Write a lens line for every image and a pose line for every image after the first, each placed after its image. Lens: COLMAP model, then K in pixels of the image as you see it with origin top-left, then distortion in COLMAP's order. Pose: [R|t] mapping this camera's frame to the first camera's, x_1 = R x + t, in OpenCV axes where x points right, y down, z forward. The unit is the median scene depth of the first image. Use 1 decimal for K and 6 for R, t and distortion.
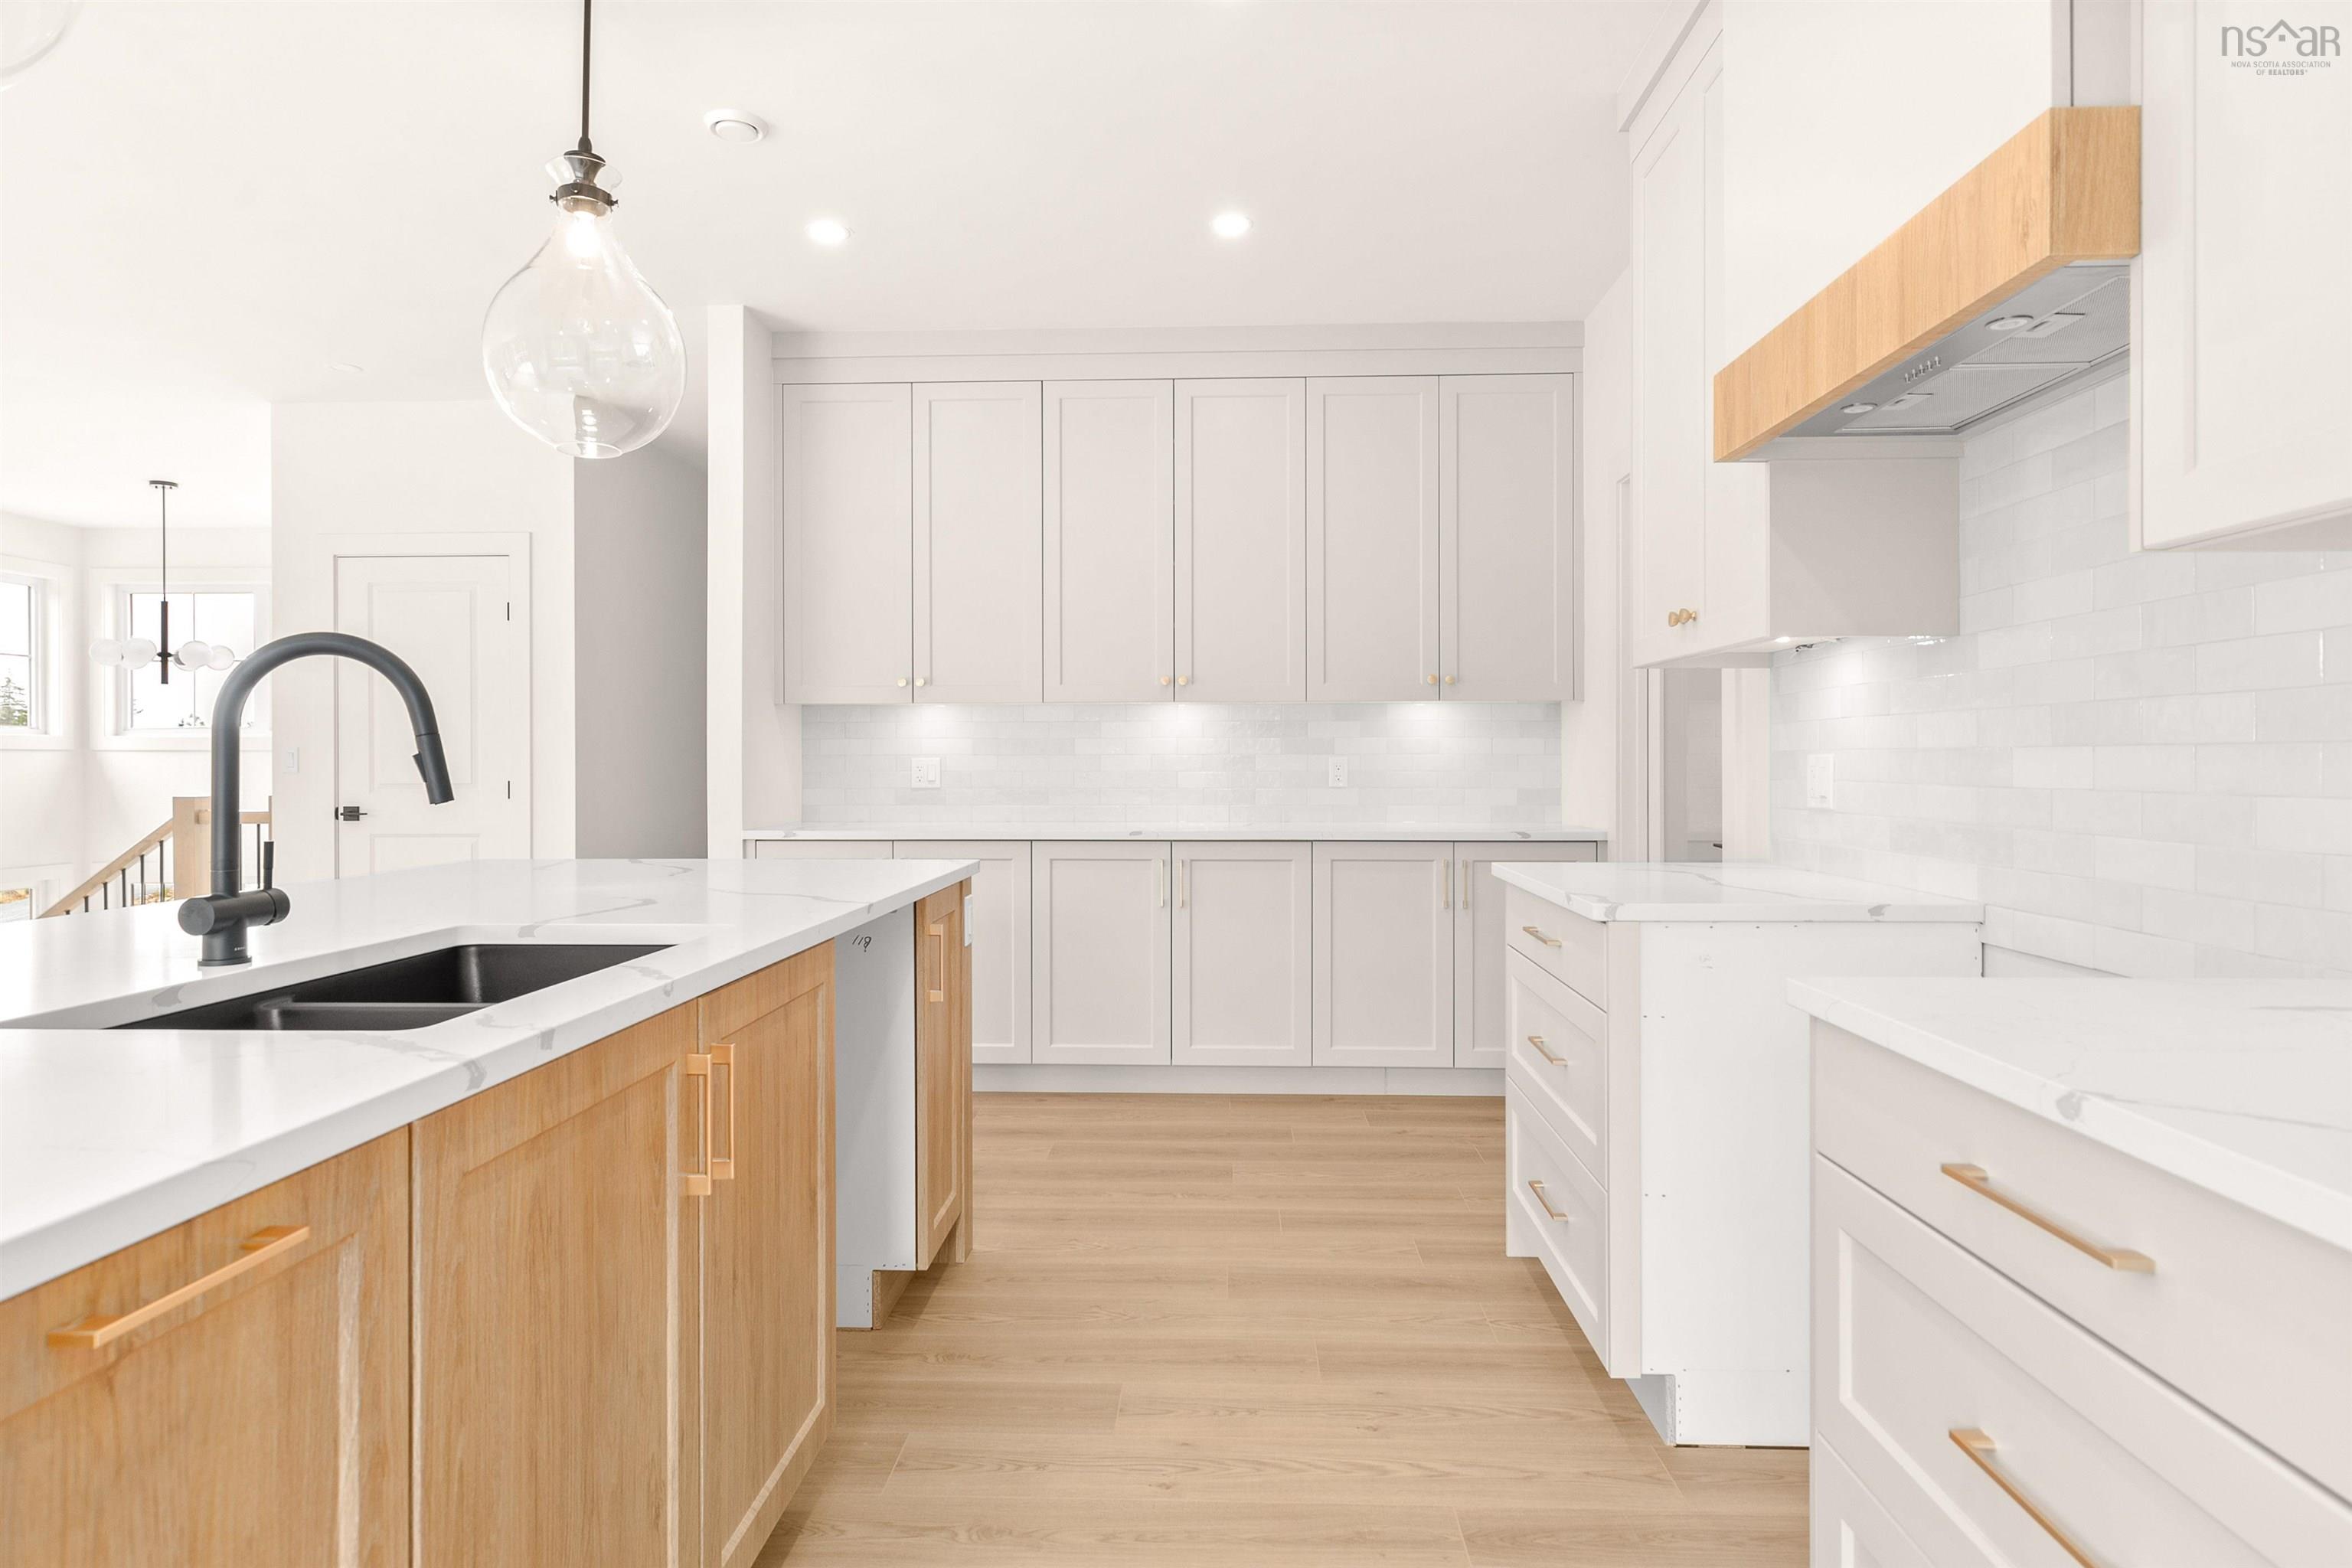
lens RADIAL K [[1339.2, 0, 1178.7], [0, 1339.2, 760.7], [0, 0, 1]] dist [0.019345, 0.000365]
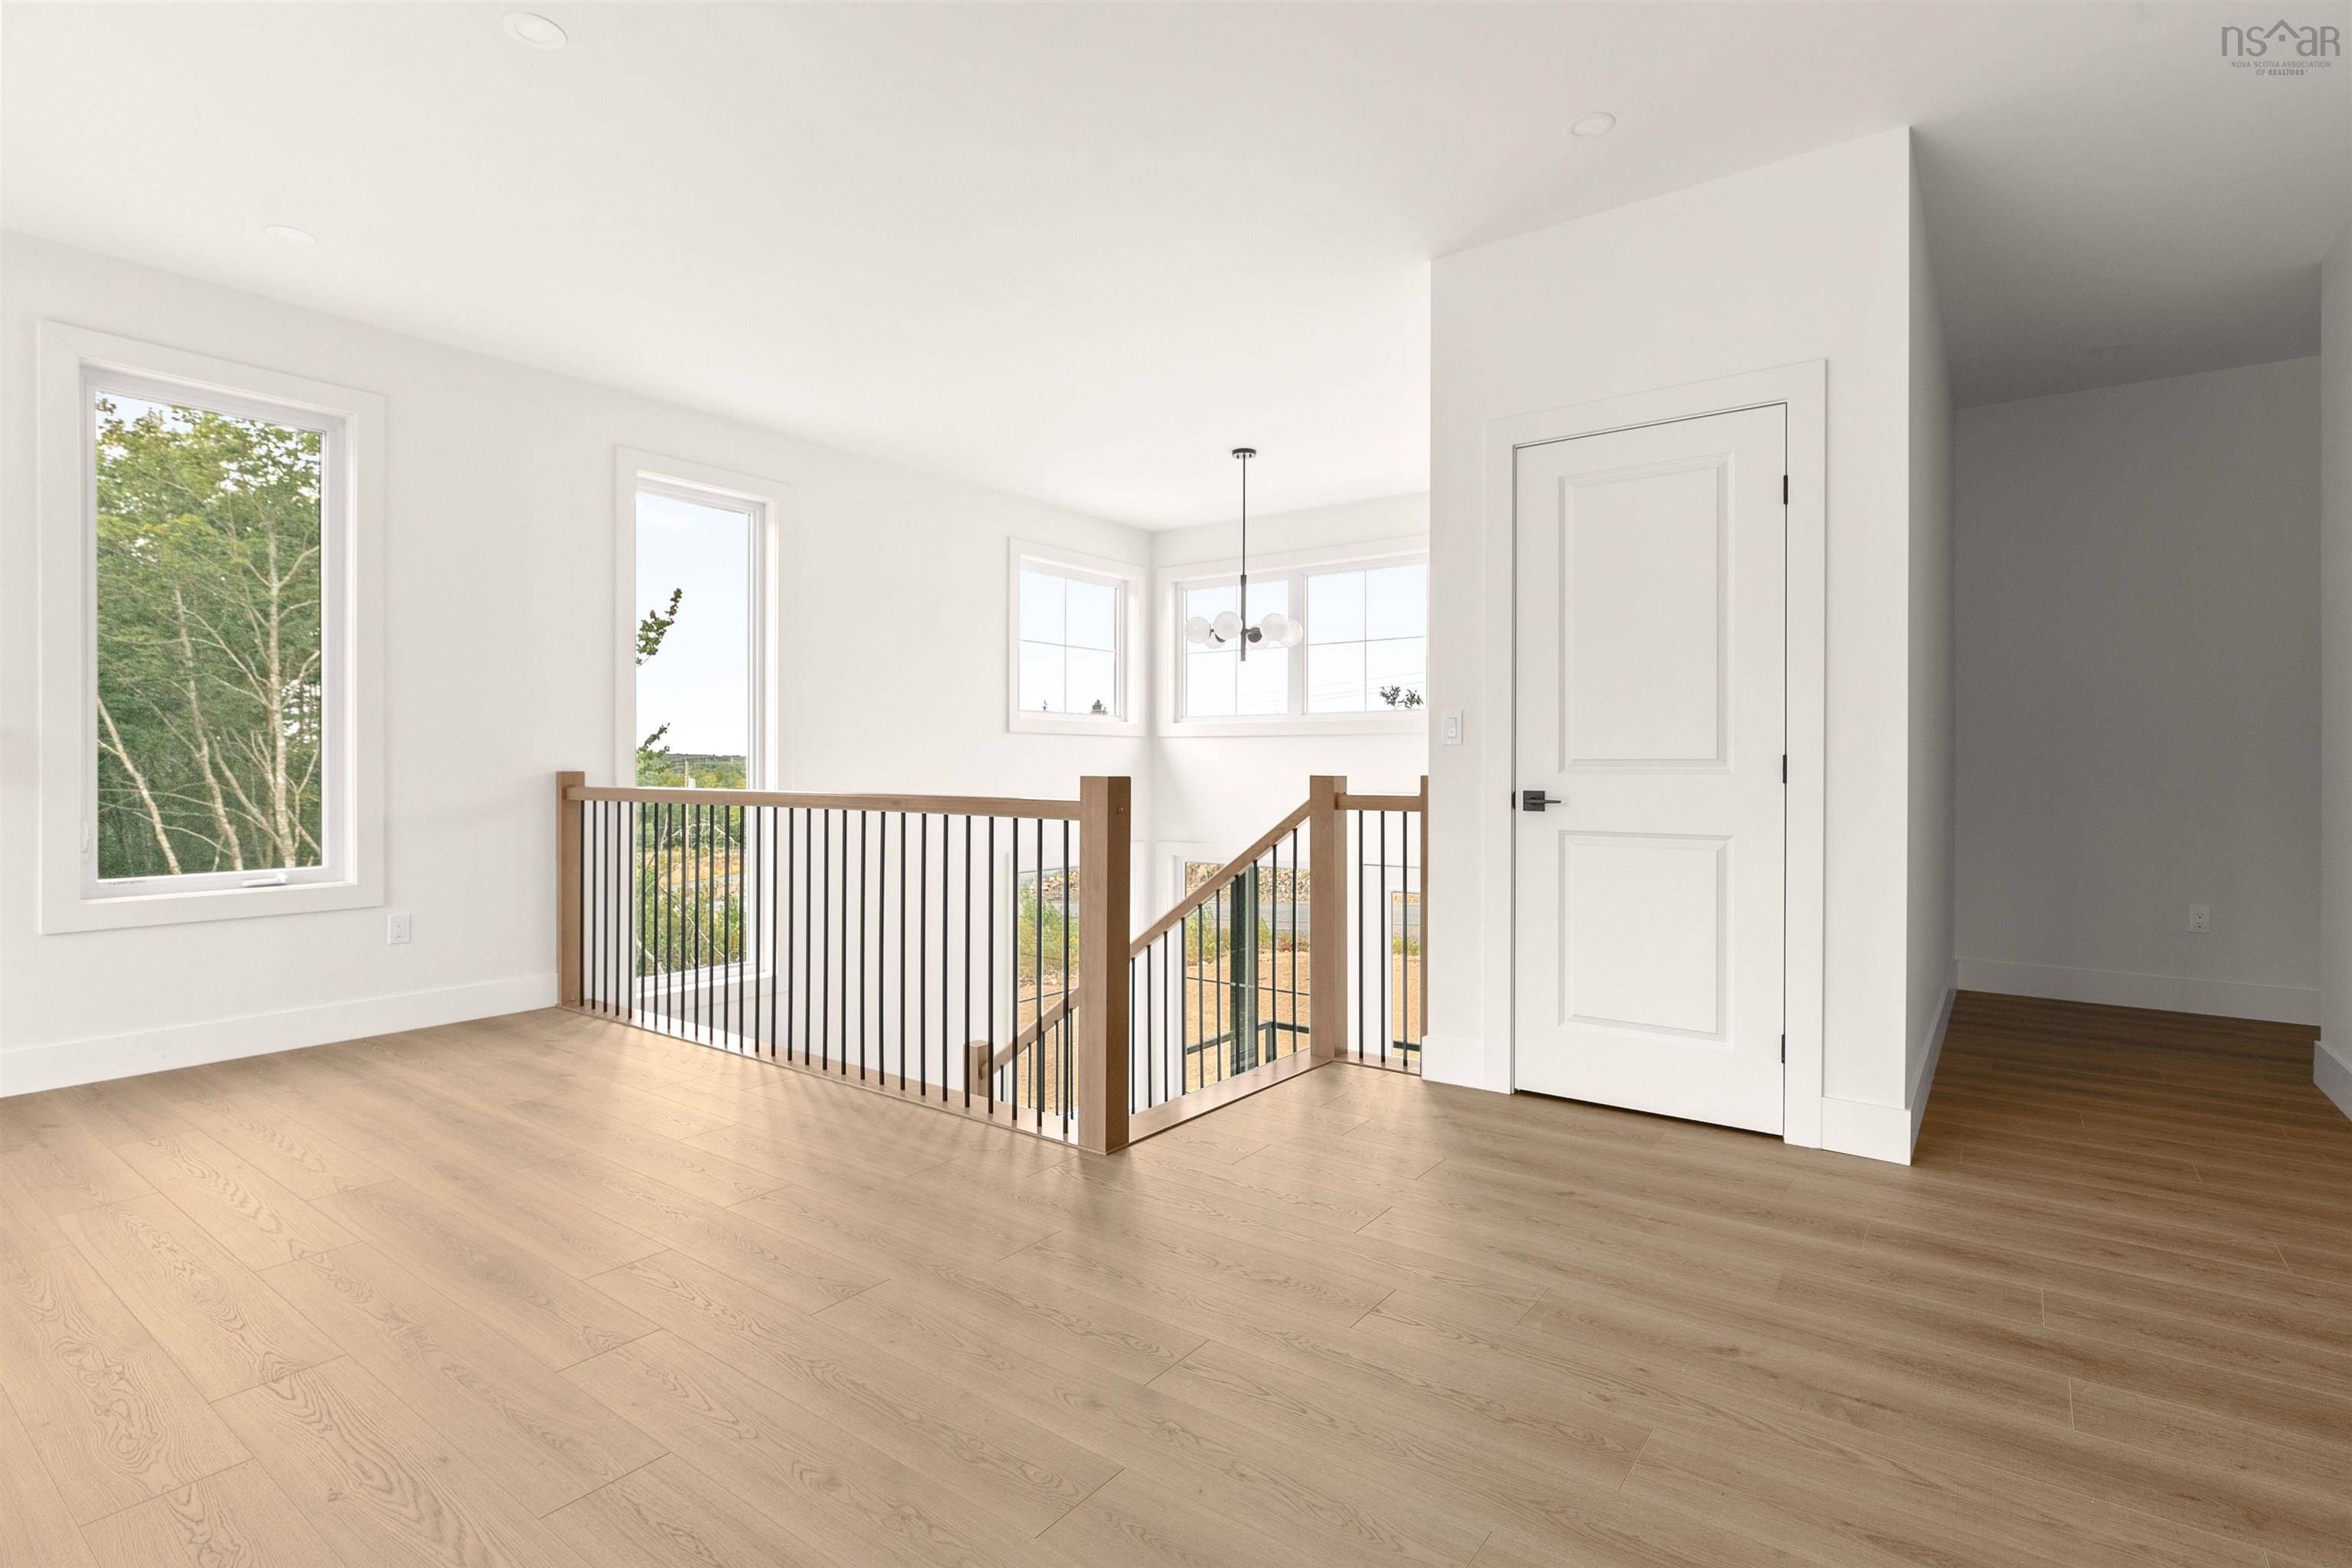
lens RADIAL K [[1159.6, 0, 1188.8], [0, 1159.6, 753.1], [0, 0, 1]] dist [-0.005876, -0.000657]
pose [[0.833858, -0.000808, -0.551979, -0.393041], [-0.003251, 0.999974, -0.006374, 0.016920], [0.551970, 0.007110, 0.833834, 0.352964]]
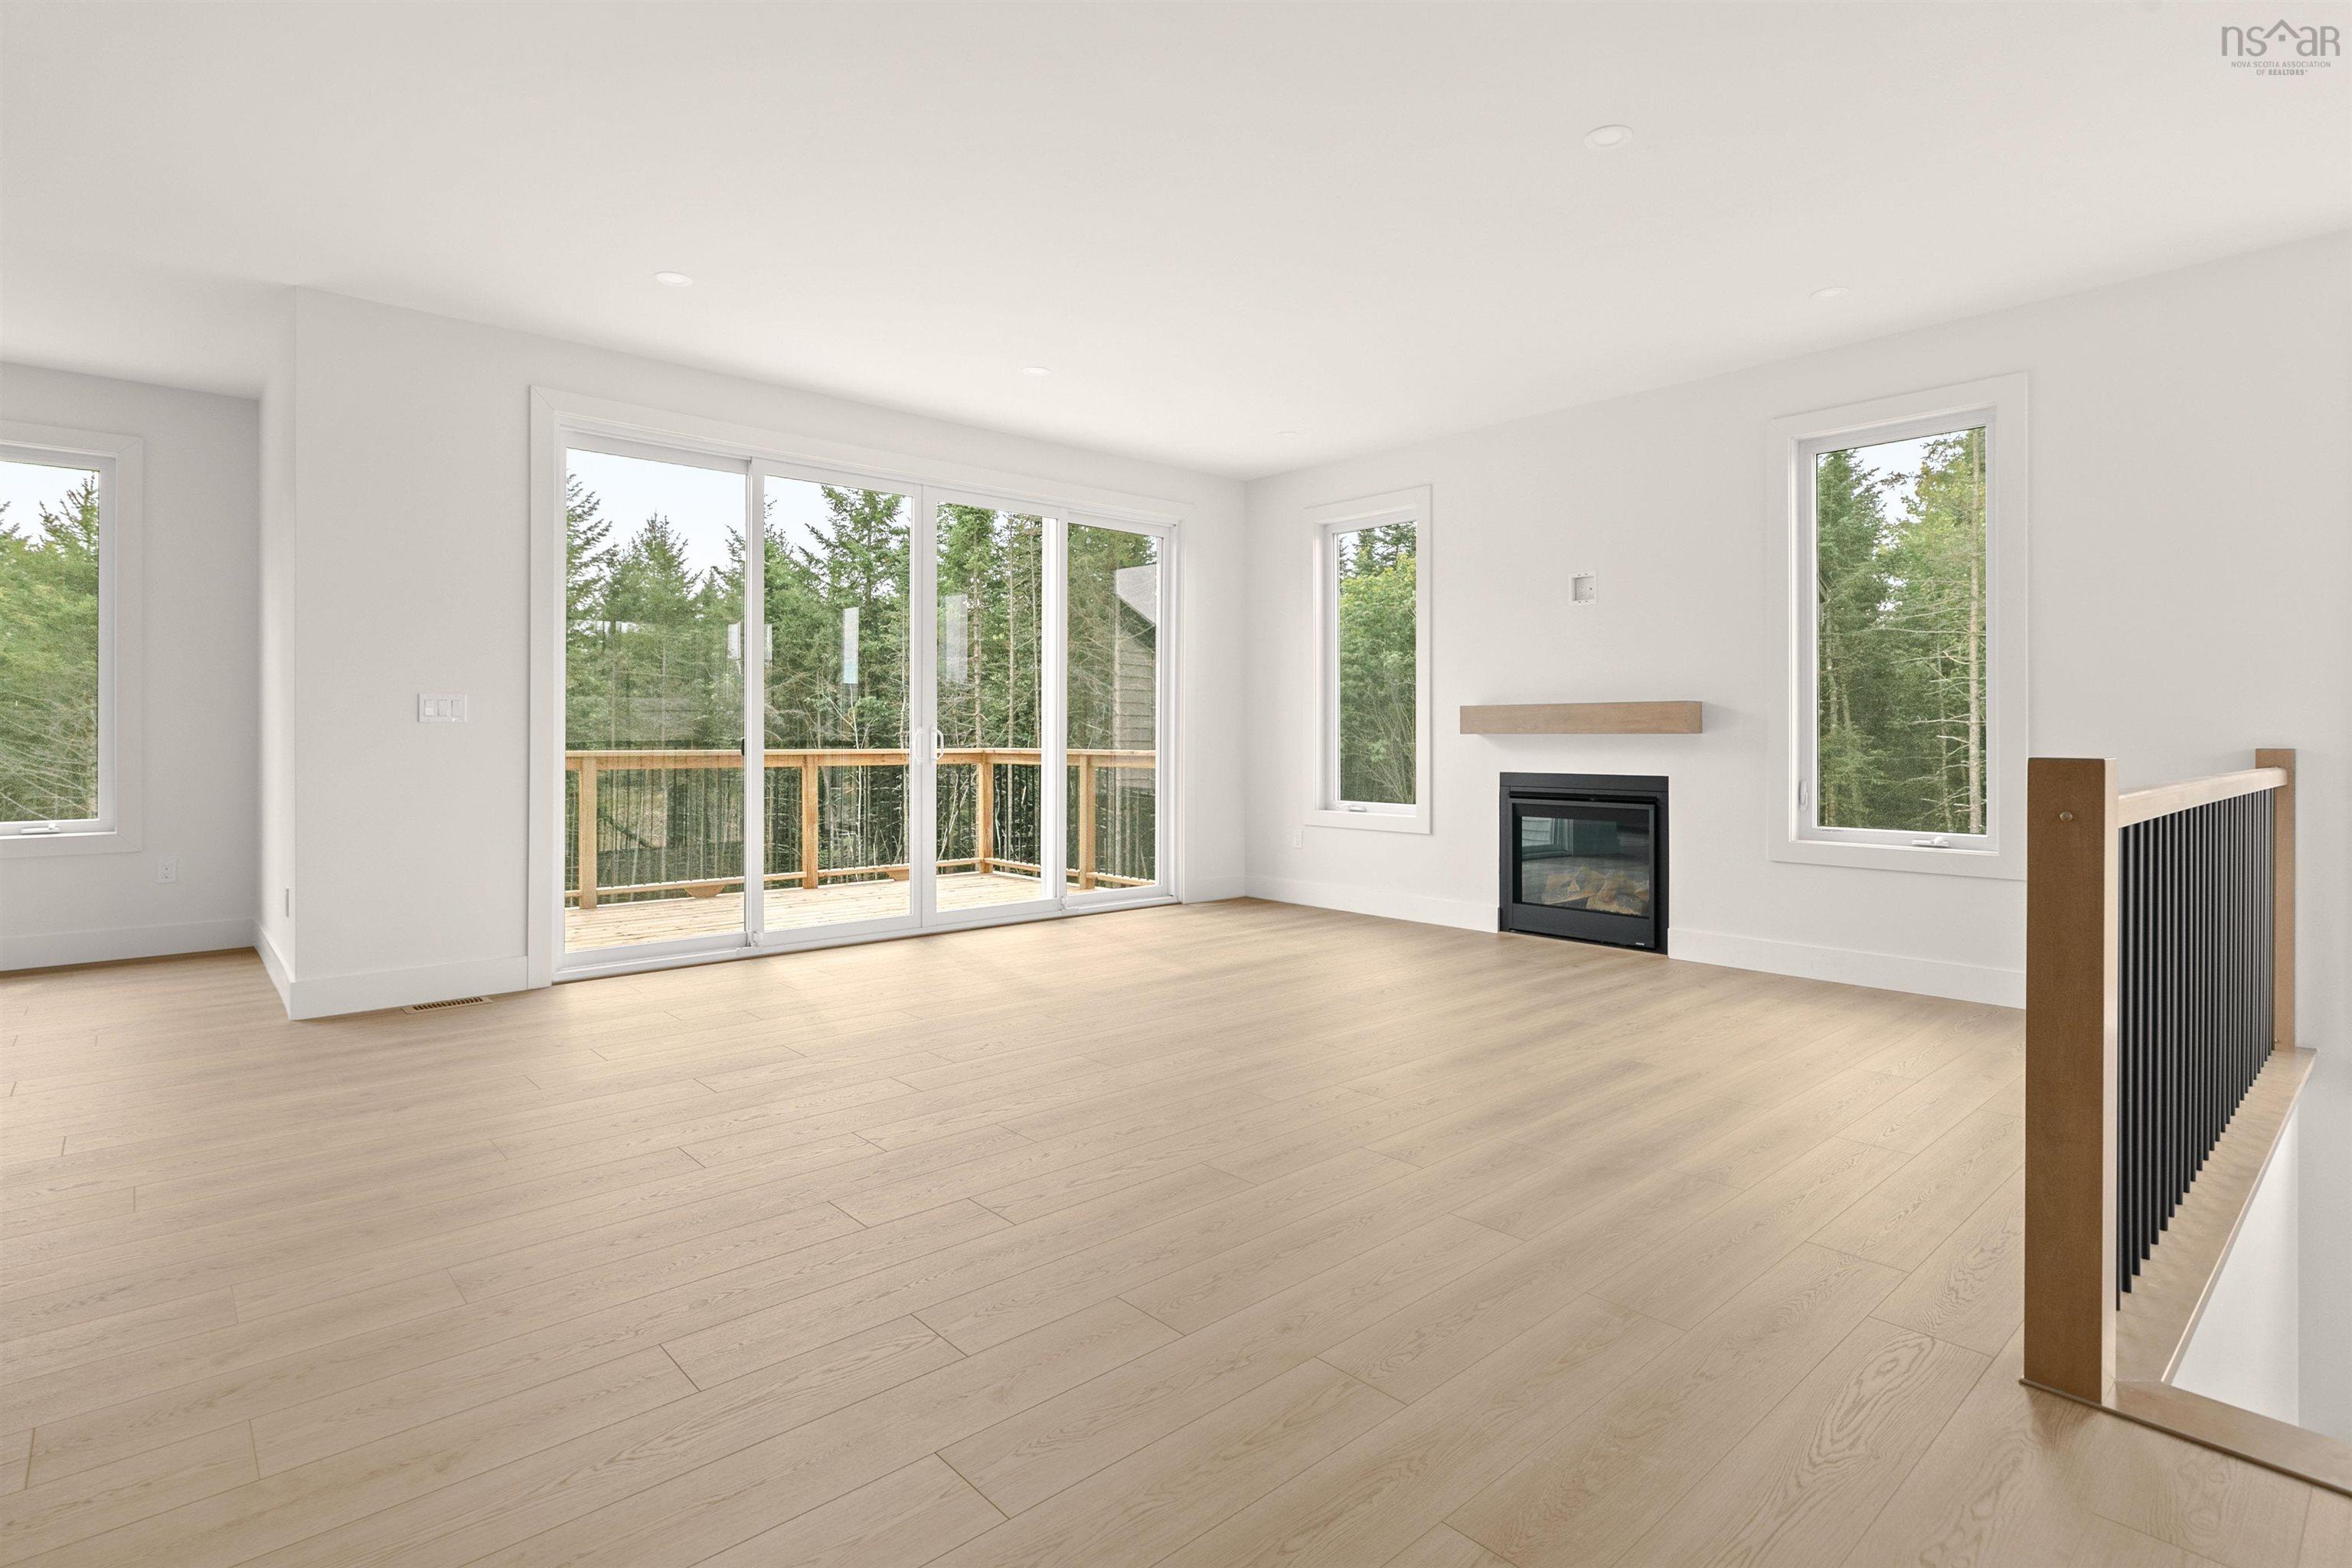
lens RADIAL K [[1159.6, 0, 1188.8], [0, 1159.6, 753.1], [0, 0, 1]] dist [-0.005876, -0.000657]
pose [[-0.702582, 0.013711, -0.711471, -0.330175], [0.000710, 0.999827, 0.018567, 0.015024], [0.711602, 0.012540, -0.702471, 0.786171]]
